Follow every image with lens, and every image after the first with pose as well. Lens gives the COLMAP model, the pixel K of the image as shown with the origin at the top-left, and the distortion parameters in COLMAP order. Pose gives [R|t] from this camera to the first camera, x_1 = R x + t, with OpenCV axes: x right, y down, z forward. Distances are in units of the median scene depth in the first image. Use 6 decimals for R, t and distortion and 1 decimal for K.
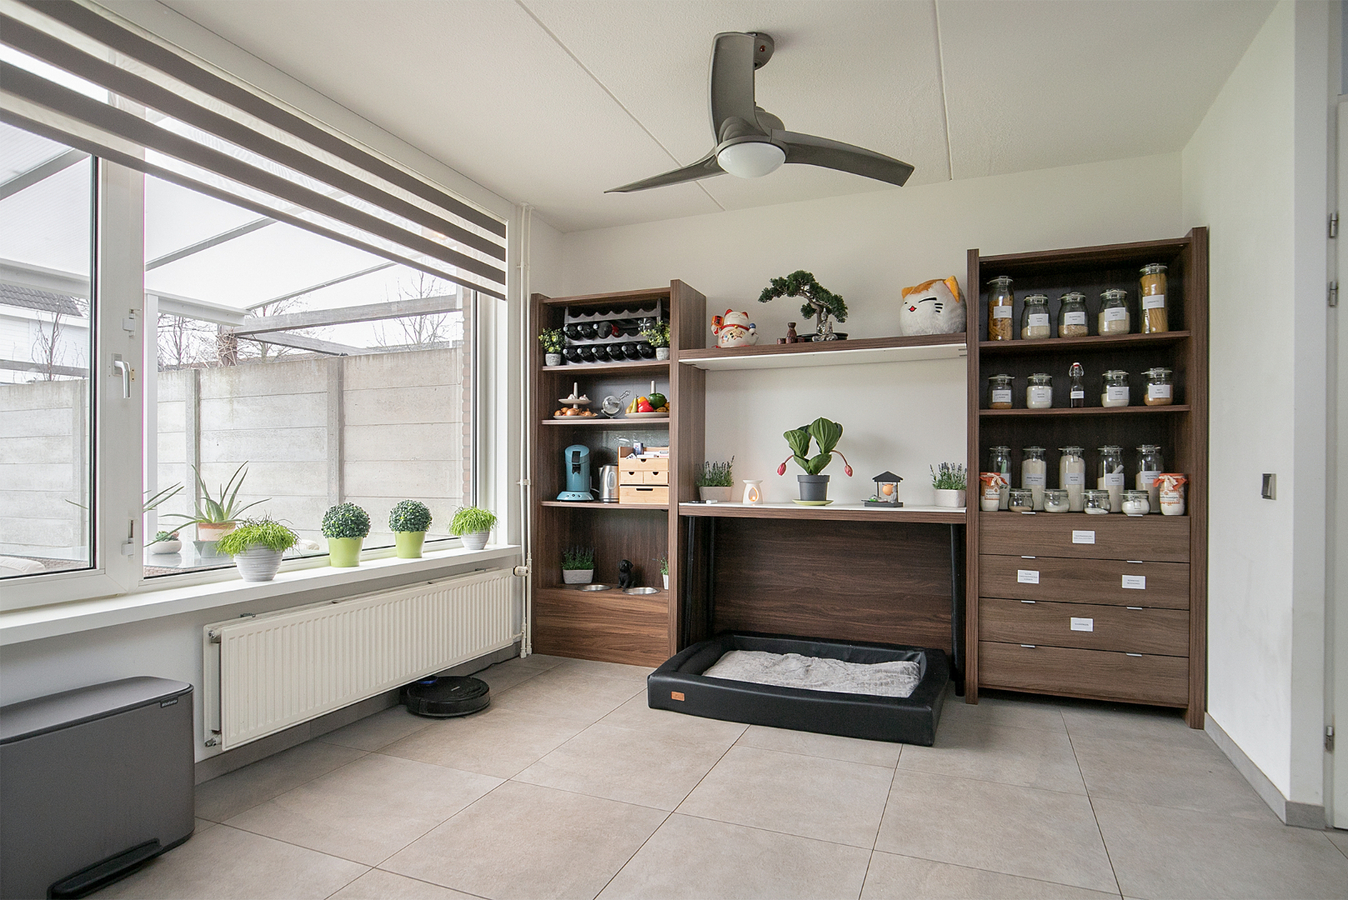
lens RADIAL K [[737.7, 0, 683.9], [0, 737.7, 470.3], [0, 0, 1]] dist [-0.020693, 0.002352]
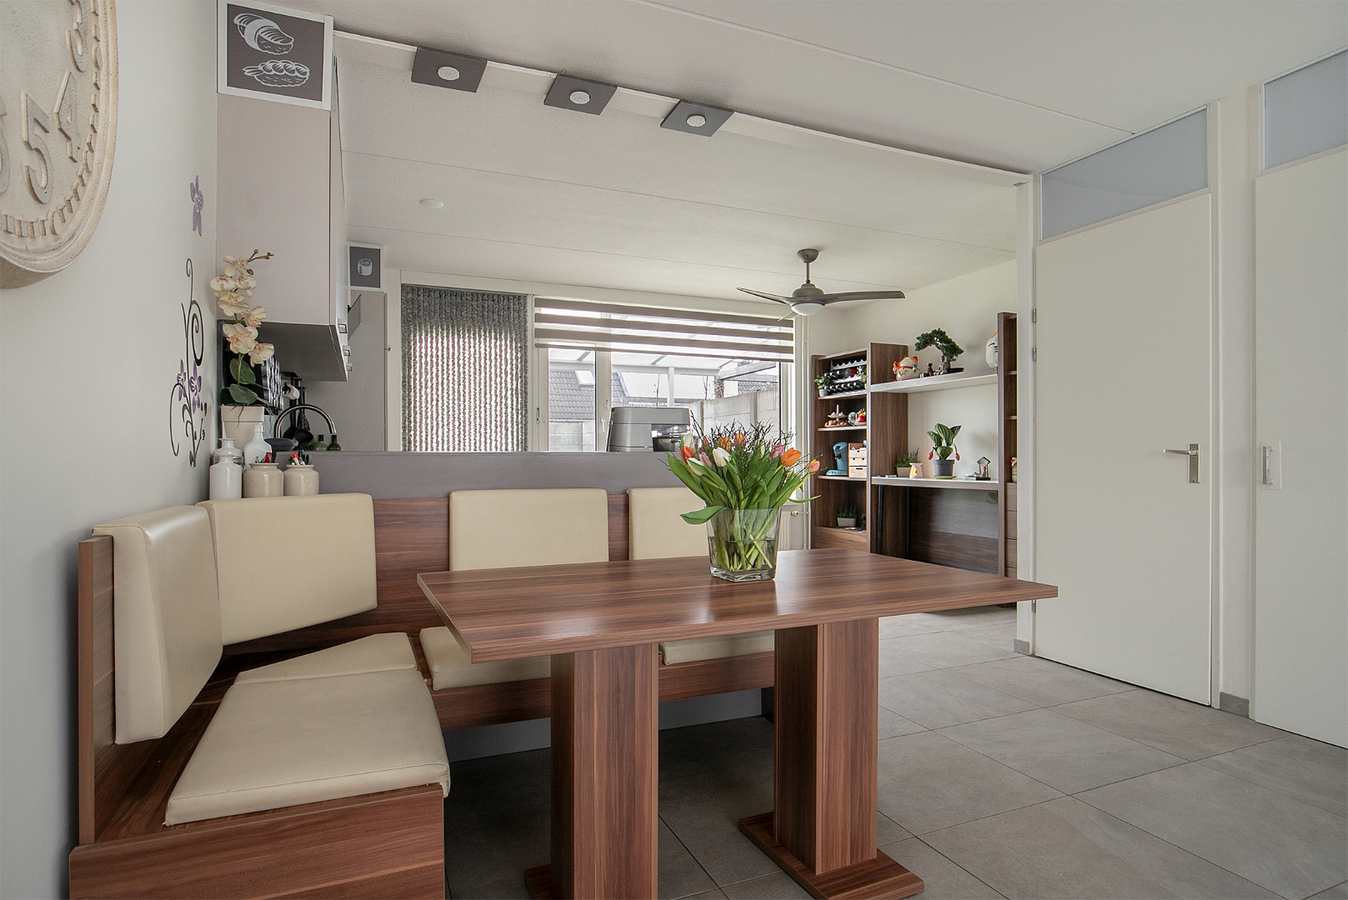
lens RADIAL K [[737.7, 0, 672.6], [0, 737.7, 454.1], [0, 0, 1]] dist [-0.020693, 0.002352]
pose [[0.712174, -0.008821, -0.701948, 0.788871], [0.005788, 0.999961, -0.006693, 0.001443], [0.701979, 0.000704, 0.712197, -0.468575]]
